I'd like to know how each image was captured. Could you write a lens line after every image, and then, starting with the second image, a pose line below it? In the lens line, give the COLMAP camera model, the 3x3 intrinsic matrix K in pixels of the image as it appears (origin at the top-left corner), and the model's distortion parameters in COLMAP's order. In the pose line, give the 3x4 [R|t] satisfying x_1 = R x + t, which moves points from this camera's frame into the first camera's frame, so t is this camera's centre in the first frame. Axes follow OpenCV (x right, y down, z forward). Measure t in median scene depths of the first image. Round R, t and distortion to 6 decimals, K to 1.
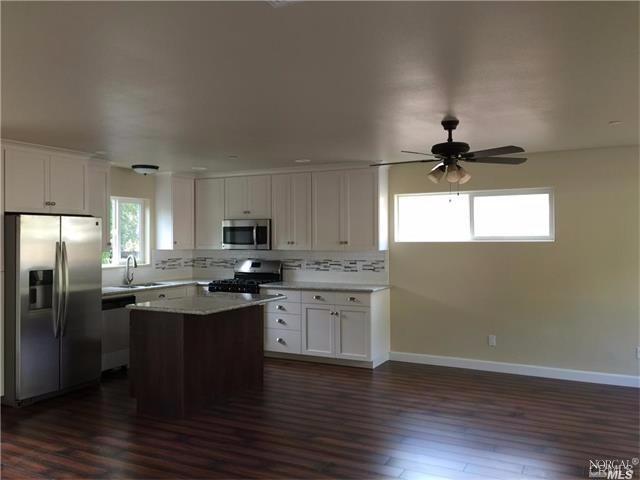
lens RADIAL K [[560.1, 0, 320.4], [0, 560.1, 236.3], [0, 0, 1]] dist [0.051984, -0.045426]
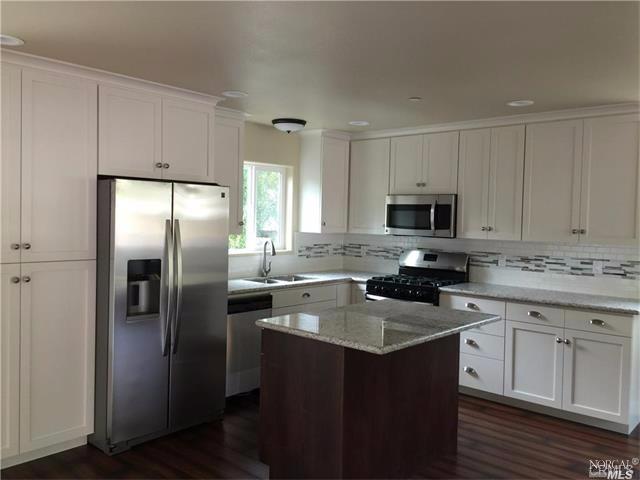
lens RADIAL K [[560.1, 0, 316.0], [0, 560.1, 237.7], [0, 0, 1]] dist [0.051984, -0.045426]
pose [[0.968903, 0.034774, -0.244987, -0.092507], [-0.025629, 0.998854, 0.040418, -0.000354], [0.246111, -0.032882, 0.968684, 0.296030]]
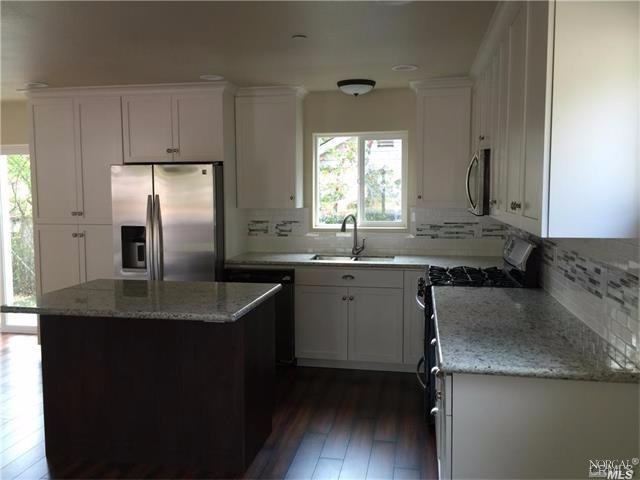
lens RADIAL K [[560.1, 0, 319.4], [0, 560.1, 238.4], [0, 0, 1]] dist [0.051984, -0.045426]
pose [[0.269982, 0.086137, -0.959005, 0.357484], [0.005773, 0.995828, 0.091070, -0.000651], [0.962848, -0.030123, 0.268358, 0.817841]]
